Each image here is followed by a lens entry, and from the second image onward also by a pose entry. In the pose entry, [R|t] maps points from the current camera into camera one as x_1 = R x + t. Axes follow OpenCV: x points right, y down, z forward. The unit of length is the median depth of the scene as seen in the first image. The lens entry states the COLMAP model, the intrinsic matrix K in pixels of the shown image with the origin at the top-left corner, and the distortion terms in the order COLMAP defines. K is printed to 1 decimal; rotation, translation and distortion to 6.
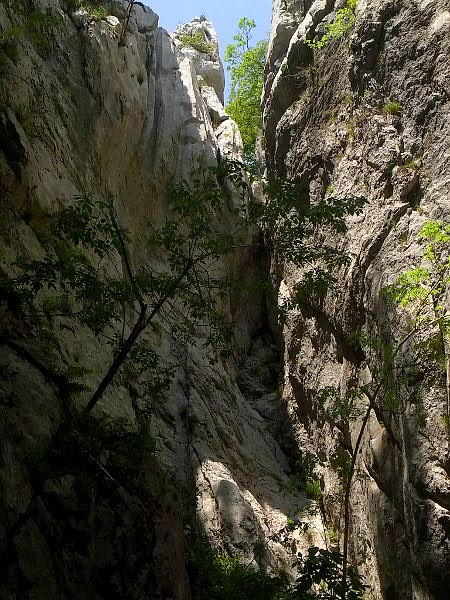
lens RADIAL K [[1035.1, 0, 225.0], [0, 1035.1, 300.0], [0, 0, 1]] dist [0.010762, 0.113097]
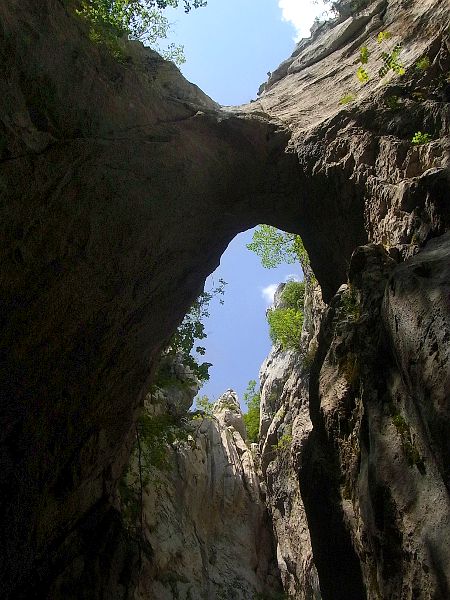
lens RADIAL K [[492.4, 0, 225.0], [0, 492.4, 300.0], [0, 0, 1]] dist [-0.062652, 0.001997]
pose [[0.993063, -0.113569, -0.030450, 0.037493], [0.095648, 0.930885, -0.352569, -0.157553], [0.068386, 0.347211, 0.935290, -0.121733]]
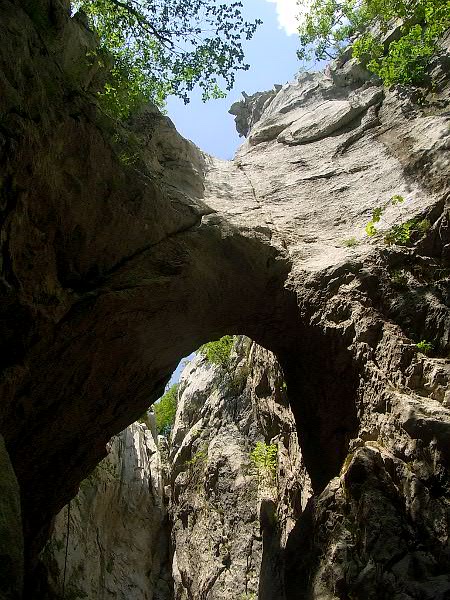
lens RADIAL K [[492.4, 0, 225.0], [0, 492.4, 300.0], [0, 0, 1]] dist [-0.062652, 0.001997]
pose [[0.991344, 0.050800, 0.121062, 0.009964], [-0.009995, 0.948633, -0.316220, -0.219596], [-0.130907, 0.312273, 0.940930, -0.145419]]
